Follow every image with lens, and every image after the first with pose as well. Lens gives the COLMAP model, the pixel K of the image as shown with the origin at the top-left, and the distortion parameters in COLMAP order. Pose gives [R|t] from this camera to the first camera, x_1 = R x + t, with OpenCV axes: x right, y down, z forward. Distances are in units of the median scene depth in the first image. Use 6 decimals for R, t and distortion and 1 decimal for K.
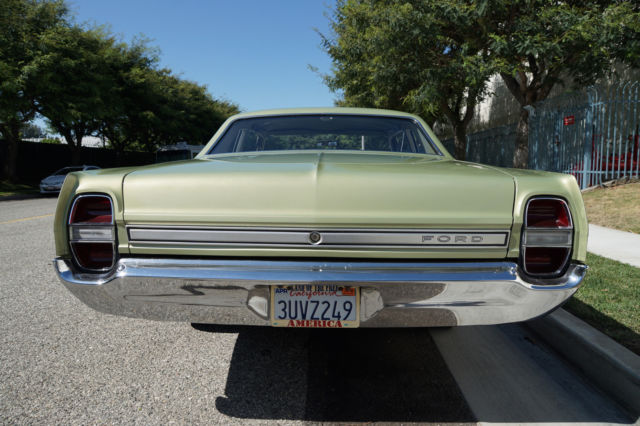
lens RADIAL K [[433.9, 0, 322.3], [0, 433.9, 220.5], [0, 0, 1]] dist [-0.148567, 0.101136]
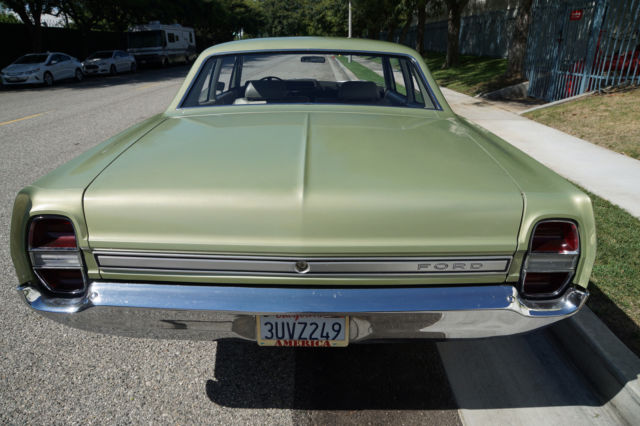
lens RADIAL K [[433.9, 0, 322.3], [0, 433.9, 220.5], [0, 0, 1]] dist [-0.148567, 0.101136]
pose [[0.999416, -0.005595, 0.033696, -0.004193], [-0.003643, 0.963407, 0.268018, -0.288956], [-0.033962, -0.267984, 0.962824, 0.136744]]
